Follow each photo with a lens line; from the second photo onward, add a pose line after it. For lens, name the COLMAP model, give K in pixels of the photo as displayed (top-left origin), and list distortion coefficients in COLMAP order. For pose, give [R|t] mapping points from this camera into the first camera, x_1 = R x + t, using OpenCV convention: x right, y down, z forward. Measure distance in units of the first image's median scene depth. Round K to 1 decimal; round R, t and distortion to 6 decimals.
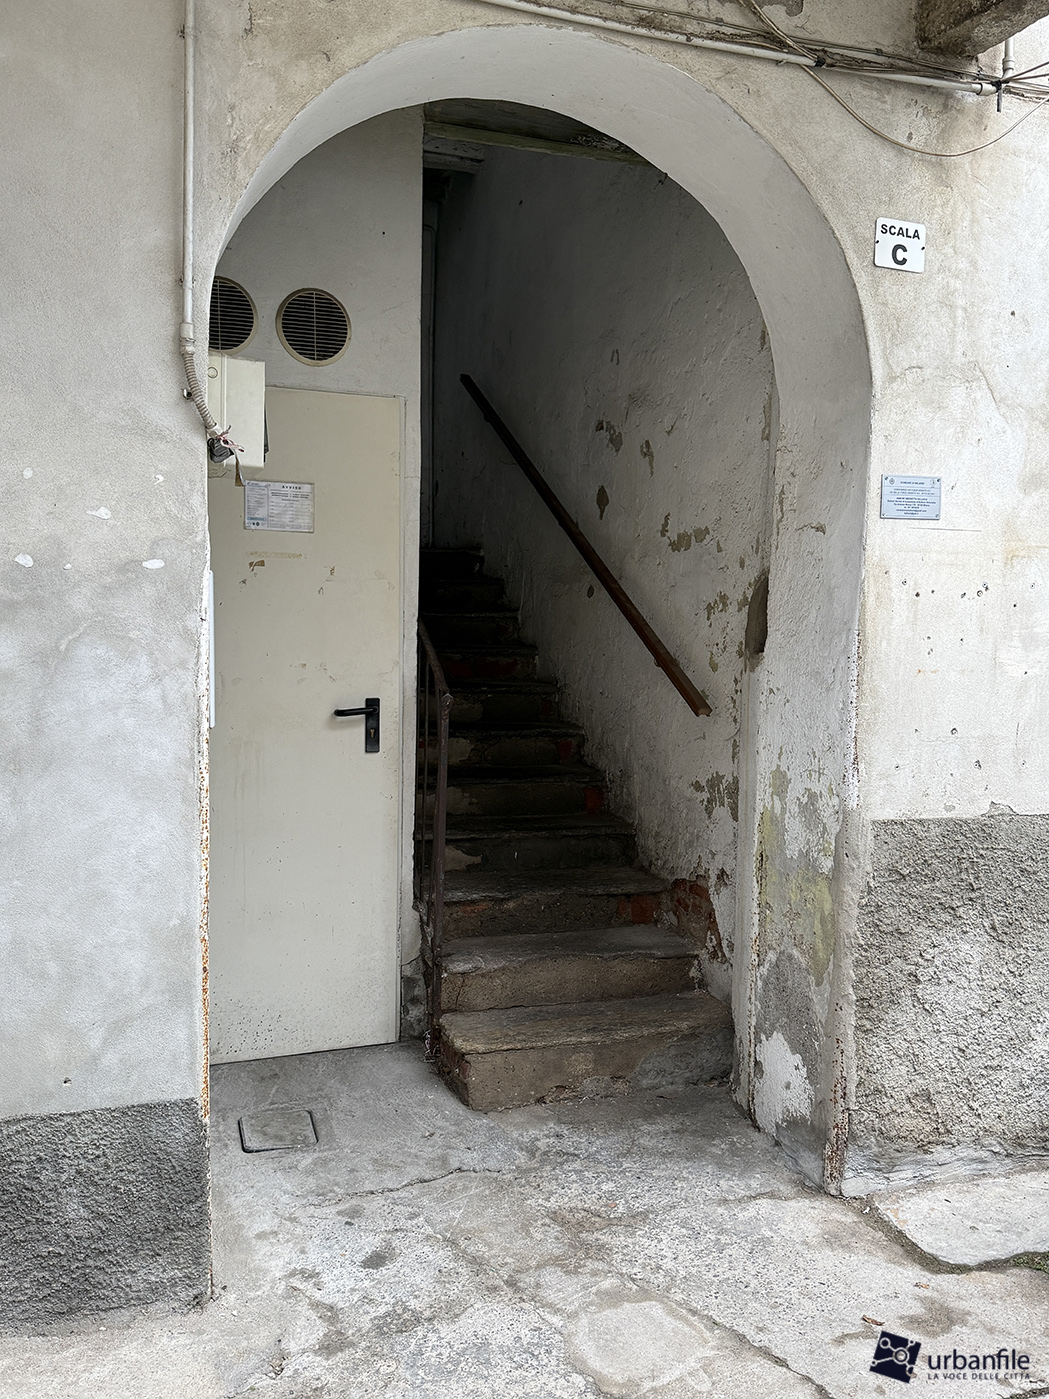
lens RADIAL K [[1257.7, 0, 526.2], [0, 1257.7, 695.0], [0, 0, 1]] dist [0.065715, -0.023533]
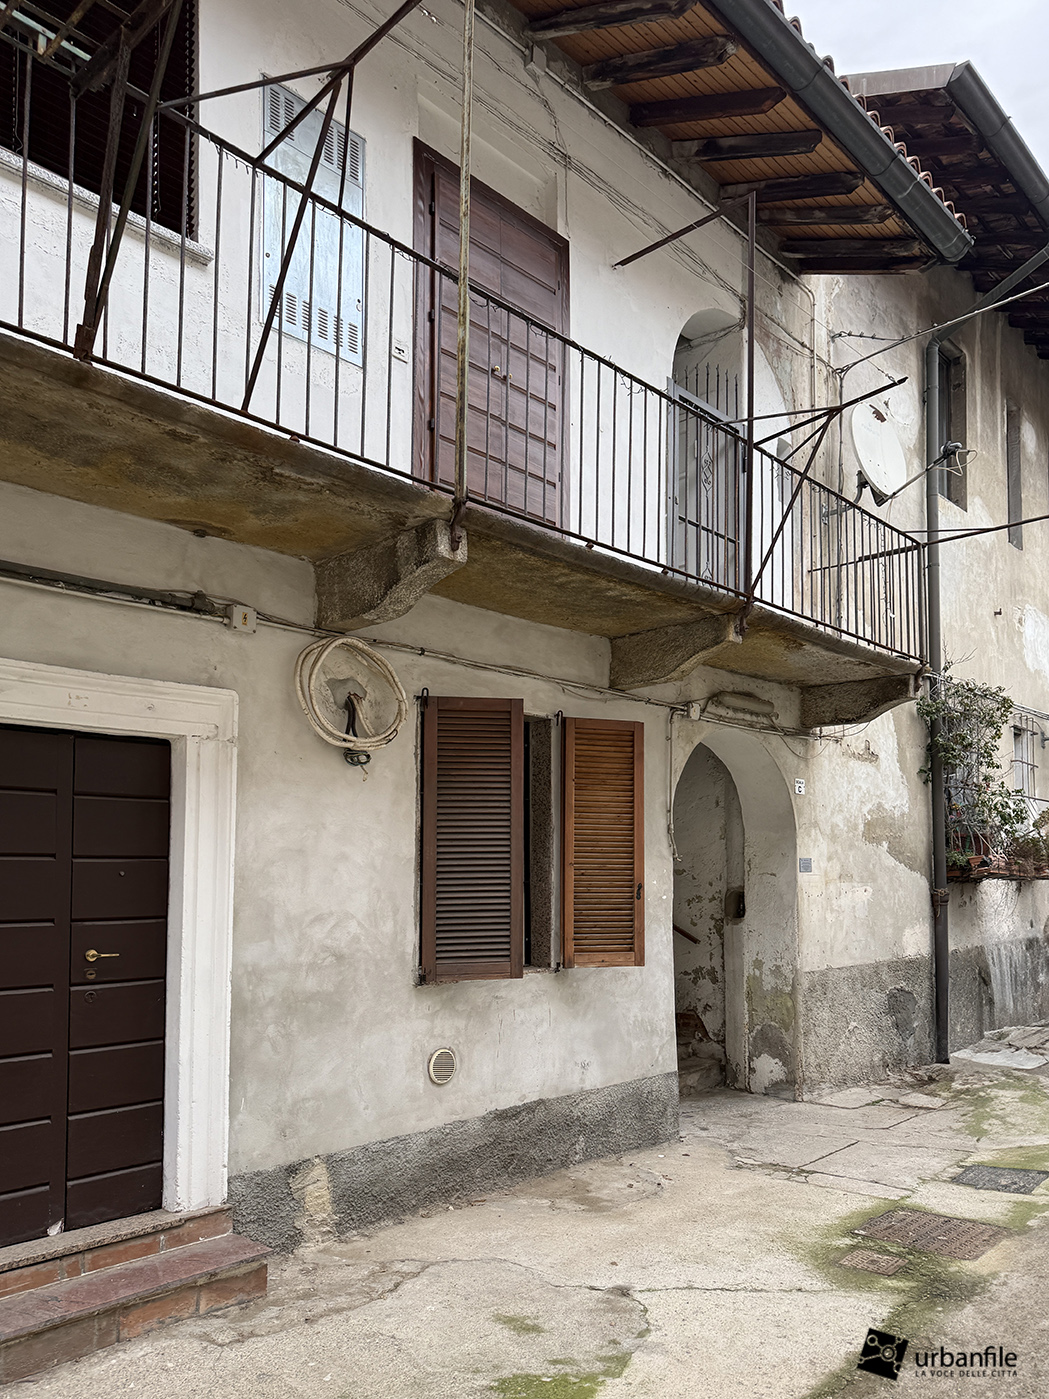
lens RADIAL K [[1018.4, 0, 499.4], [0, 1018.4, 850.4], [0, 0, 1]] dist [0.050868, -0.059045]
pose [[0.908524, -0.015502, 0.417546, -1.362218], [0.058001, 0.994316, -0.089287, -0.012918], [-0.413788, 0.105337, 0.904258, -0.907753]]
